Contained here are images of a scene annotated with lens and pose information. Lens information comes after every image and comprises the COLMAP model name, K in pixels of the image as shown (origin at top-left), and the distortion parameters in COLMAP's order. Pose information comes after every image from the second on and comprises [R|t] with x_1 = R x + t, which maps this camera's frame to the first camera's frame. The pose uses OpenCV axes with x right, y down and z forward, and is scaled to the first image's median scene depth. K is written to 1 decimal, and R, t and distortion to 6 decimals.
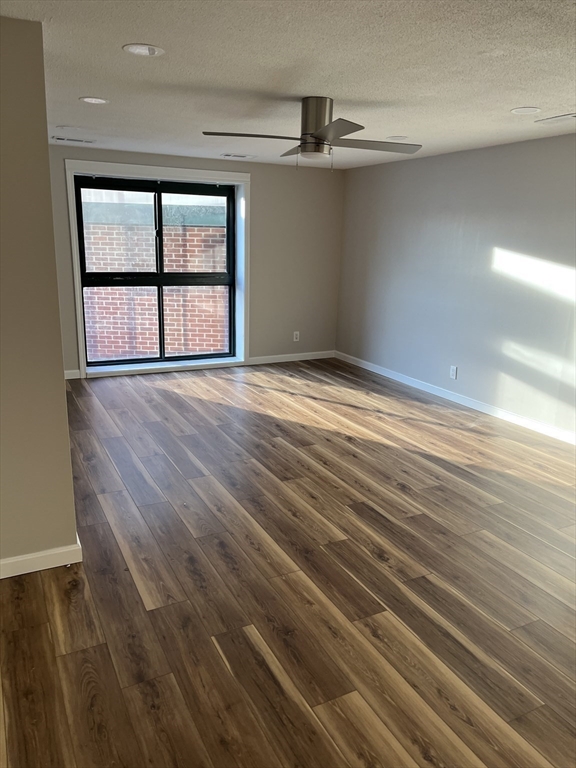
lens RADIAL K [[581.2, 0, 287.6], [0, 581.2, 384.8], [0, 0, 1]] dist [0.063017, -0.092653]
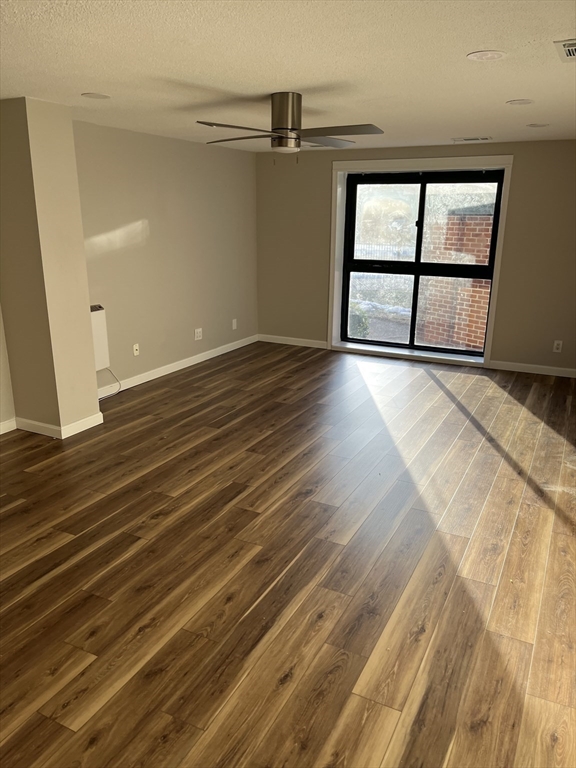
lens RADIAL K [[581.2, 0, 289.9], [0, 581.2, 384.0], [0, 0, 1]] dist [0.063017, -0.092653]
pose [[0.589523, 0.208823, -0.780292, 0.620949], [-0.195676, 0.974152, 0.112867, -0.070011], [0.783692, 0.086146, 0.615147, 0.267553]]
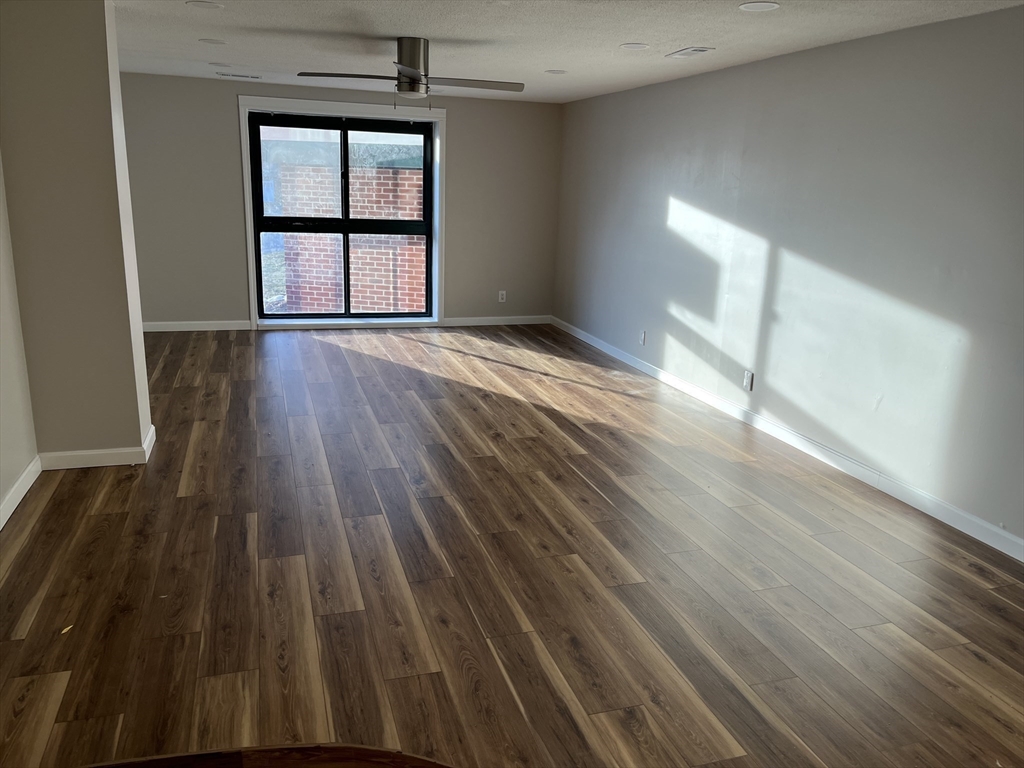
lens RADIAL K [[774.9, 0, 511.6], [0, 774.9, 381.4], [0, 0, 1]] dist [0.063017, -0.092653]
pose [[0.987270, 0.049600, -0.151125, 0.289116], [-0.050140, 0.998742, 0.000239, 0.058476], [0.150947, 0.007342, 0.988515, -0.190312]]
